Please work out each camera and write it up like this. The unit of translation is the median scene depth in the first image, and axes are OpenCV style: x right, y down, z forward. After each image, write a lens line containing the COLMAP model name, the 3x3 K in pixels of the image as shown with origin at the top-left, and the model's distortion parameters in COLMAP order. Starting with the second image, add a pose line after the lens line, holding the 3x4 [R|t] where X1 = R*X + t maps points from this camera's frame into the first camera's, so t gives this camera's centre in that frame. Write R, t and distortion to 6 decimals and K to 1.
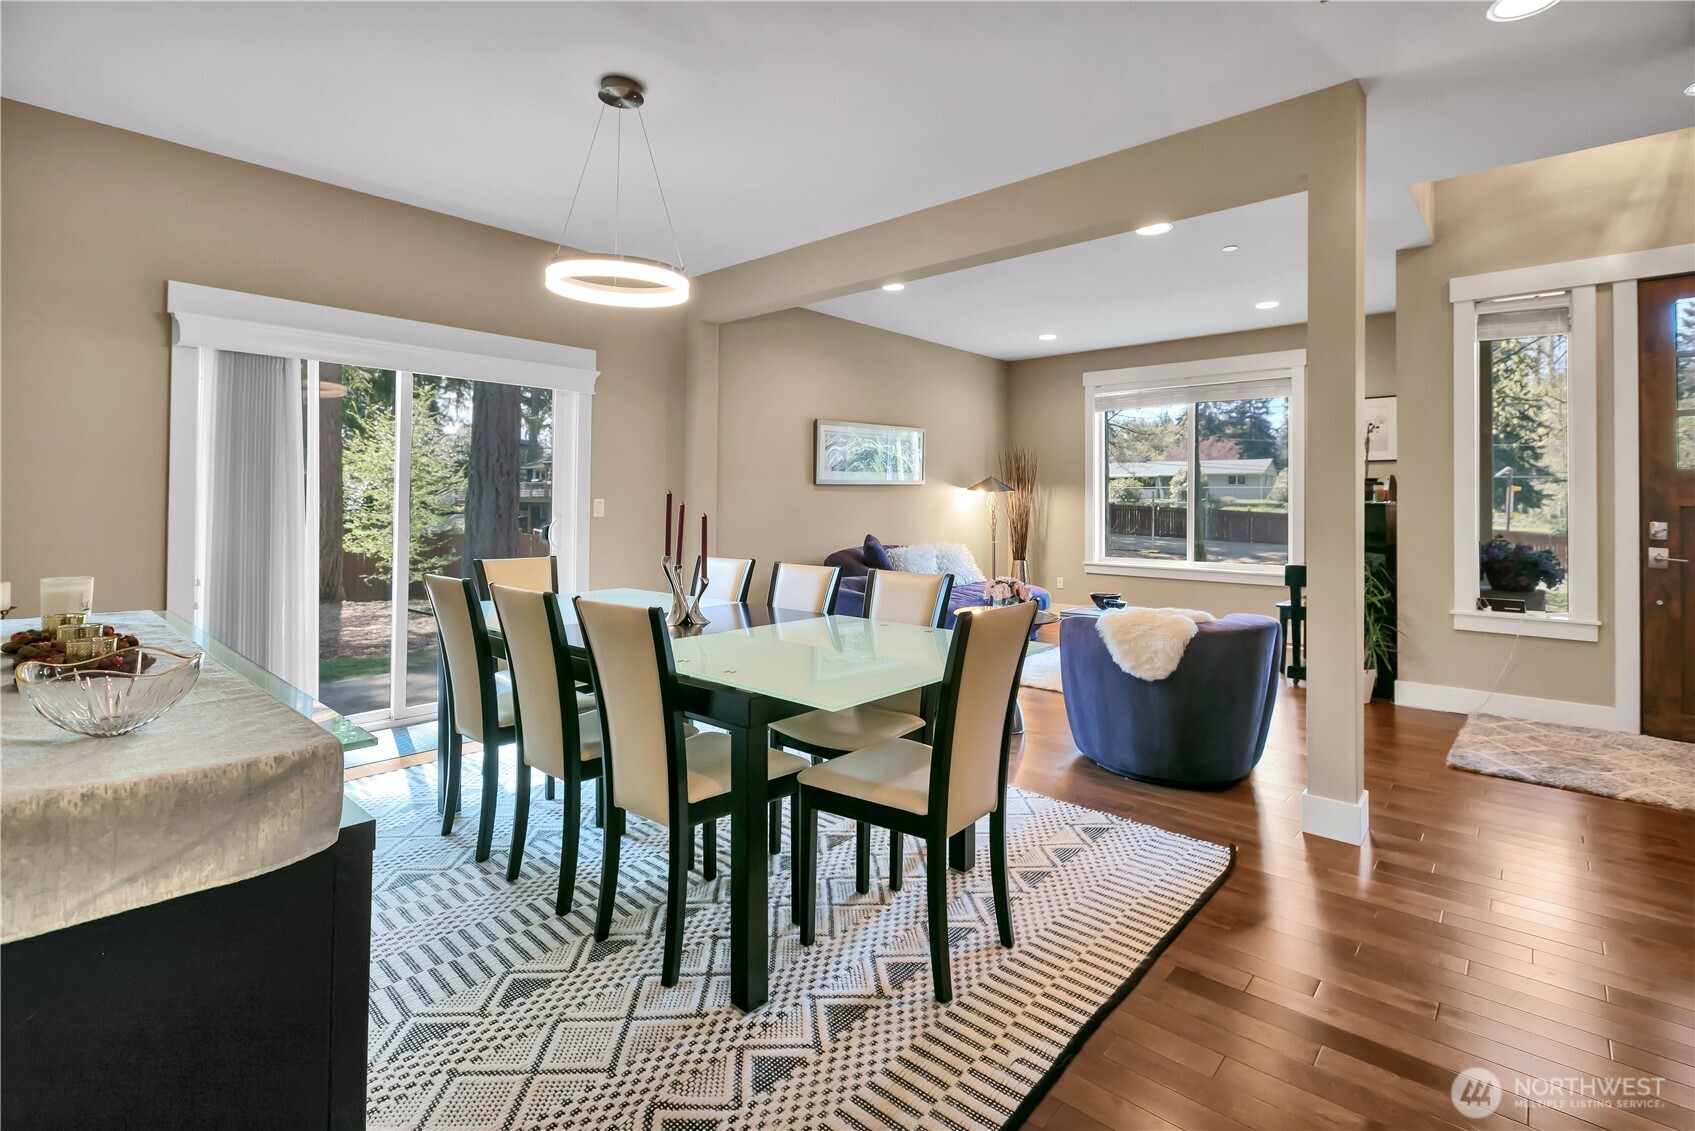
lens RADIAL K [[780.5, 0, 830.7], [0, 780.5, 516.7], [0, 0, 1]] dist [-0.014122, -0.000387]
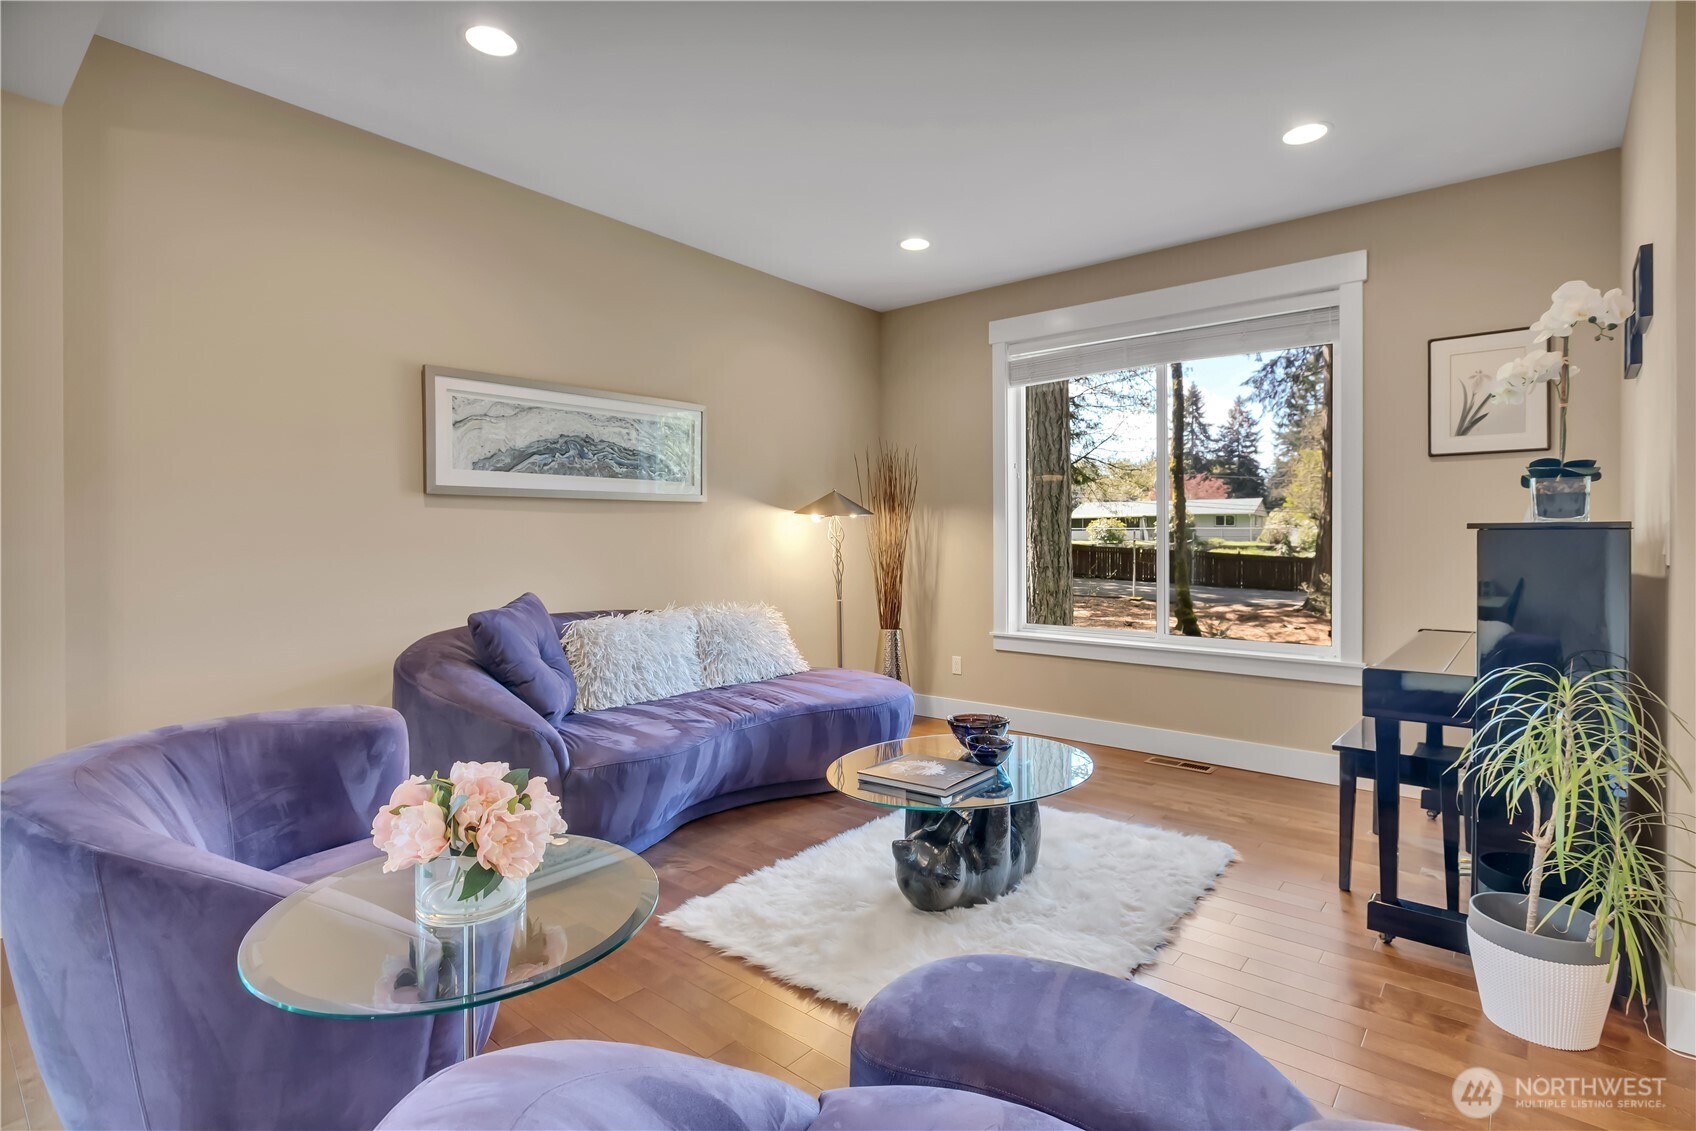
lens RADIAL K [[790.8, 0, 845.3], [0, 790.8, 557.9], [0, 0, 1]] dist [-0.002366, -0.000006]
pose [[0.999392, -0.000832, 0.034847, 0.183630], [0.000929, 0.999996, -0.002771, 0.001479], [-0.034845, 0.002802, 0.999389, 0.374451]]
